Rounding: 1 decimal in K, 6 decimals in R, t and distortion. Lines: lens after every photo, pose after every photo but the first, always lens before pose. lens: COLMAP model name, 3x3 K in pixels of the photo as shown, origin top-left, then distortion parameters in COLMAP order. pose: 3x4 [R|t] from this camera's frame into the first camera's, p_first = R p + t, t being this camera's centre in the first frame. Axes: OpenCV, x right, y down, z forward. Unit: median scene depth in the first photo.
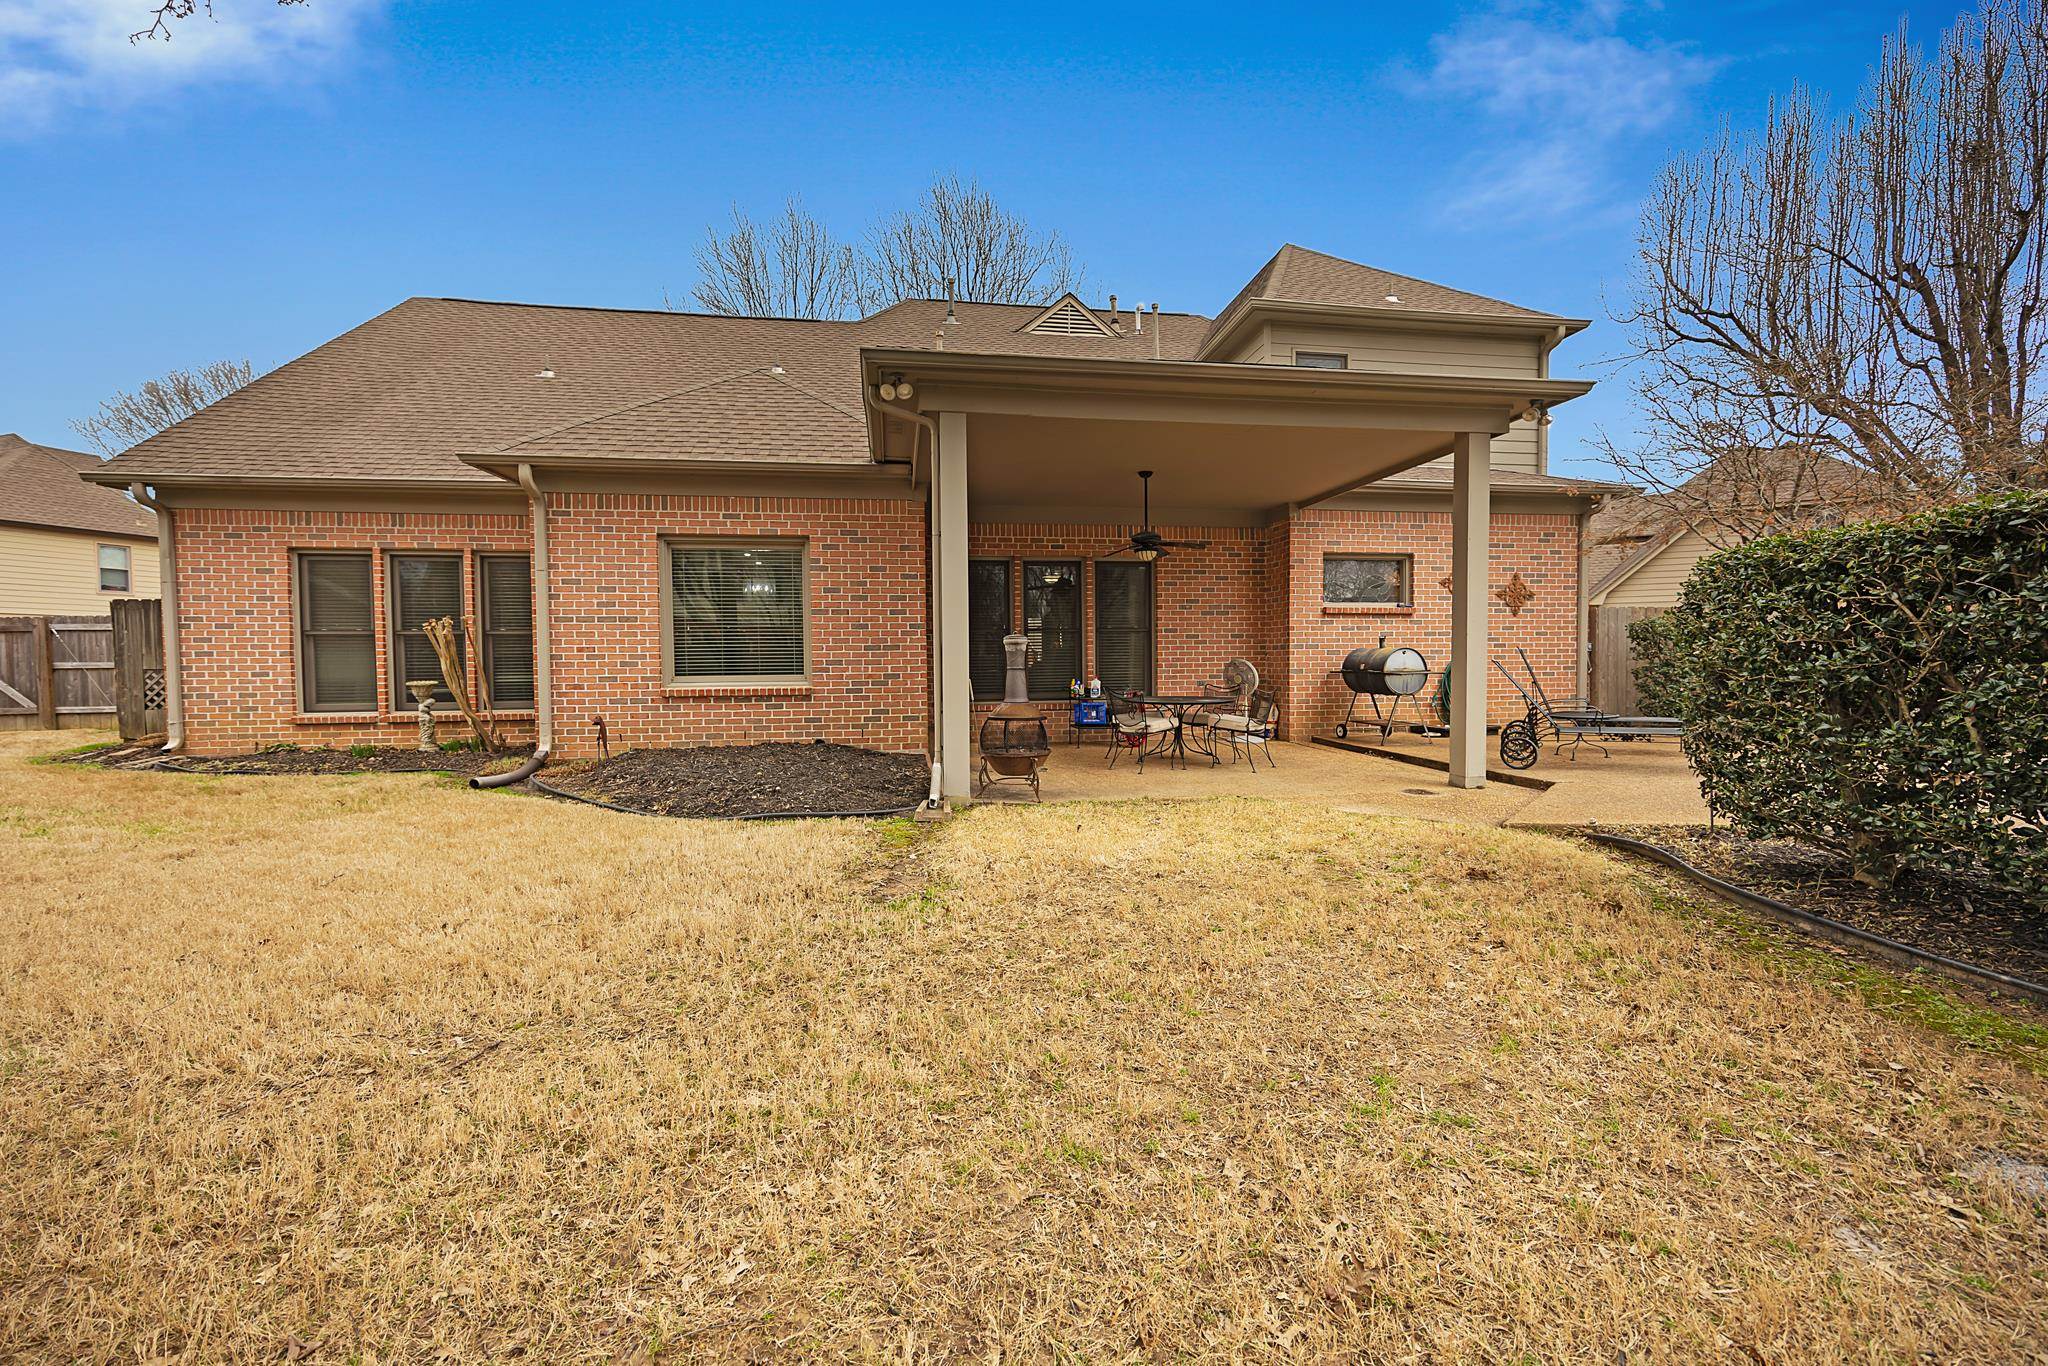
lens RADIAL K [[818.6, 0, 1016.5], [0, 818.6, 628.6], [0, 0, 1]] dist [-0.001848, -0.000174]
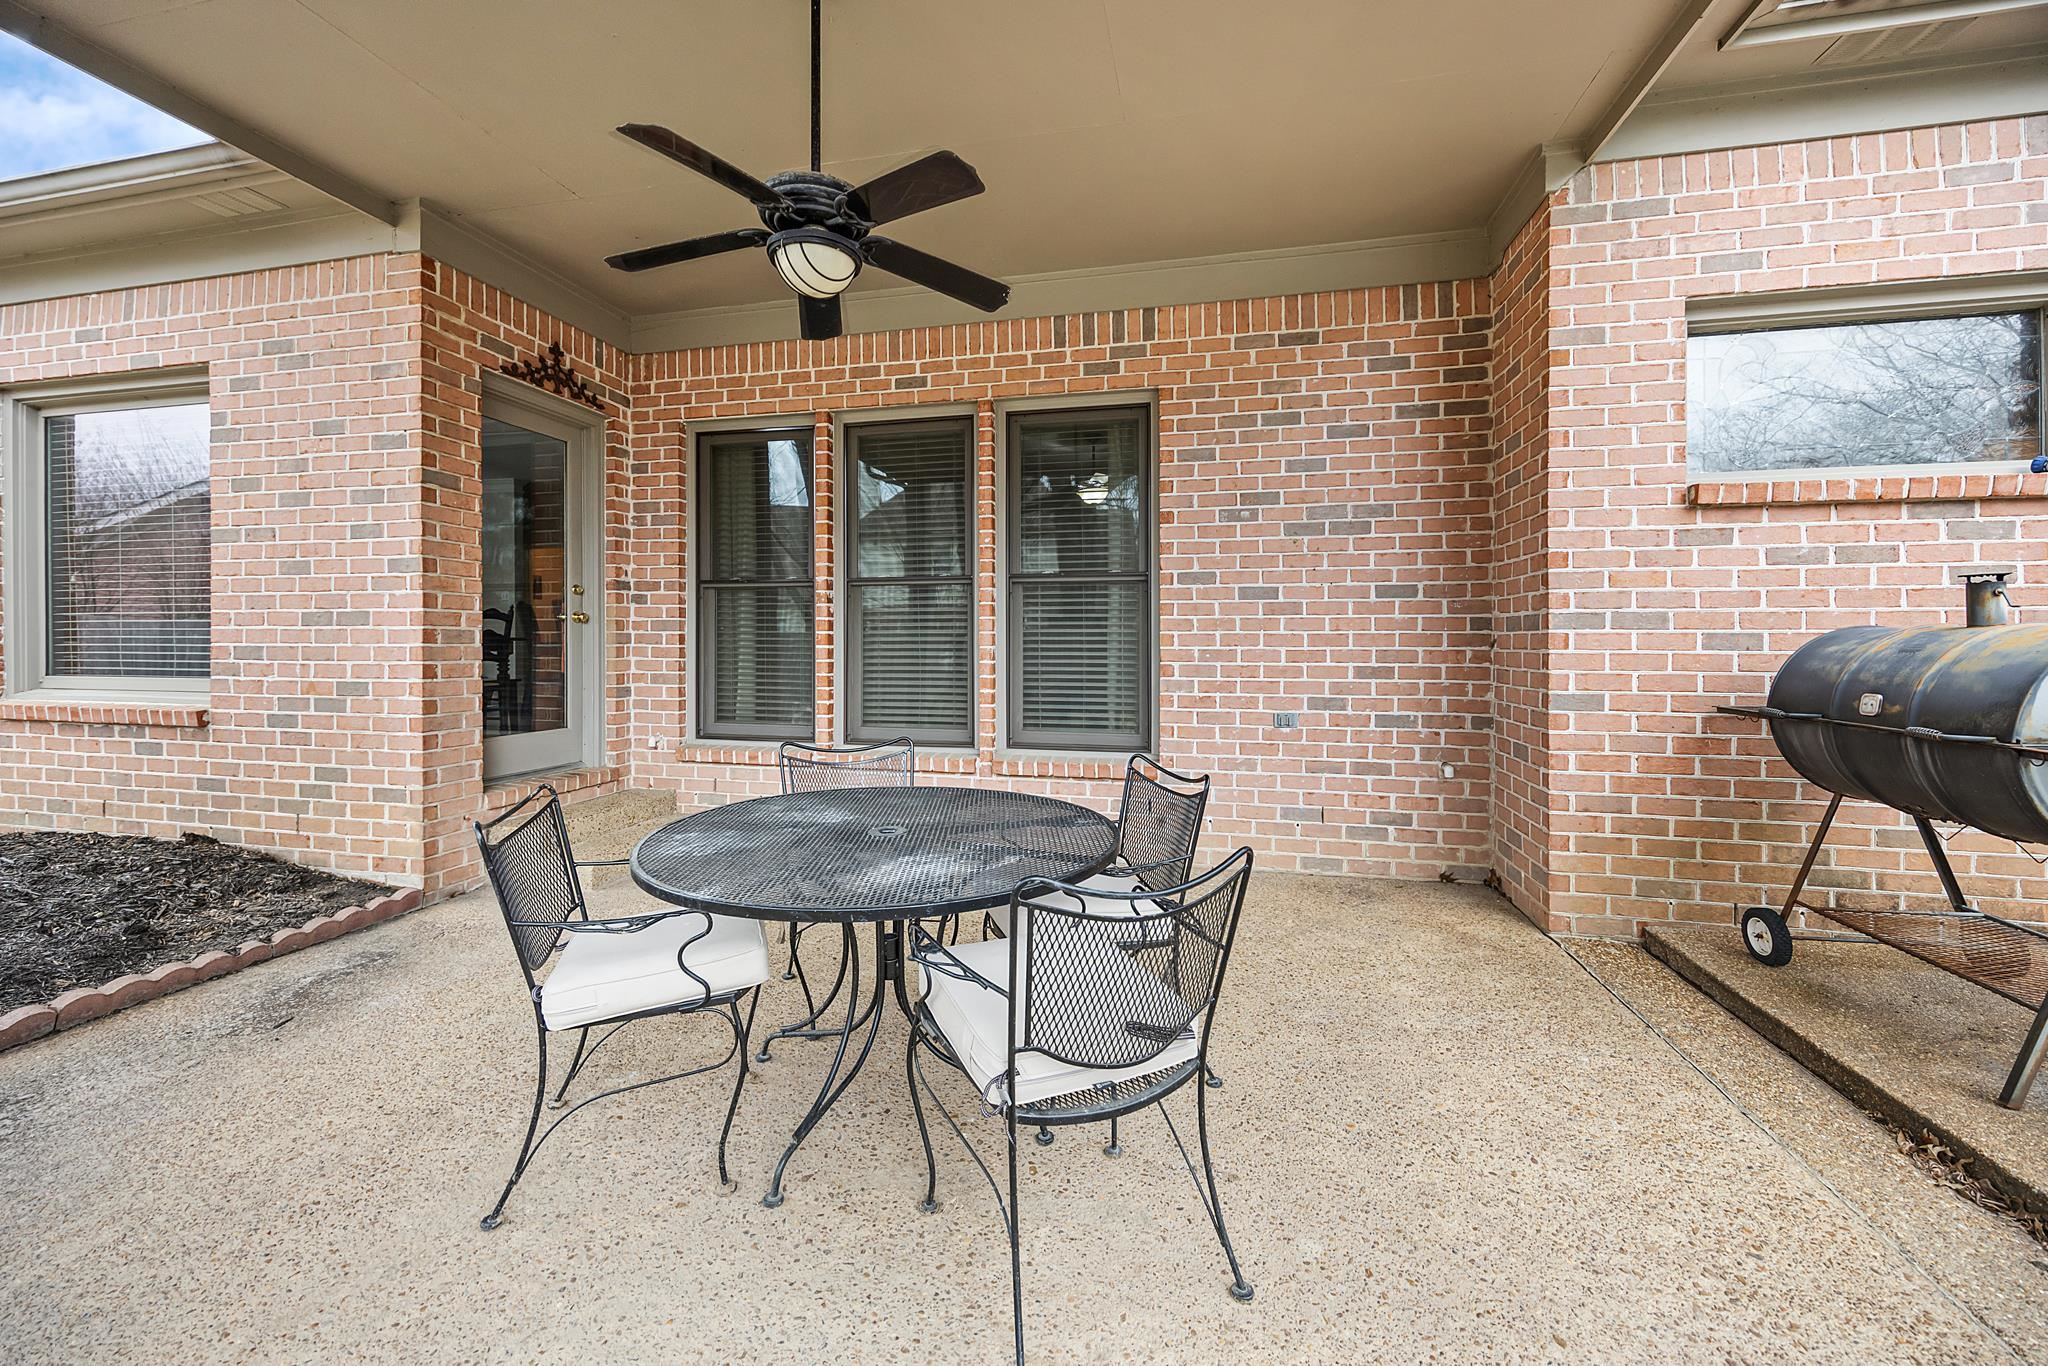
lens RADIAL K [[823.8, 0, 1015.1], [0, 823.8, 605.1], [0, 0, 1]] dist [-0.002576, -0.000180]
pose [[0.925526, -0.005230, -0.378649, 0.272548], [0.003968, 0.999984, -0.004113, 0.017330], [0.378664, 0.002305, 0.925531, 0.658791]]
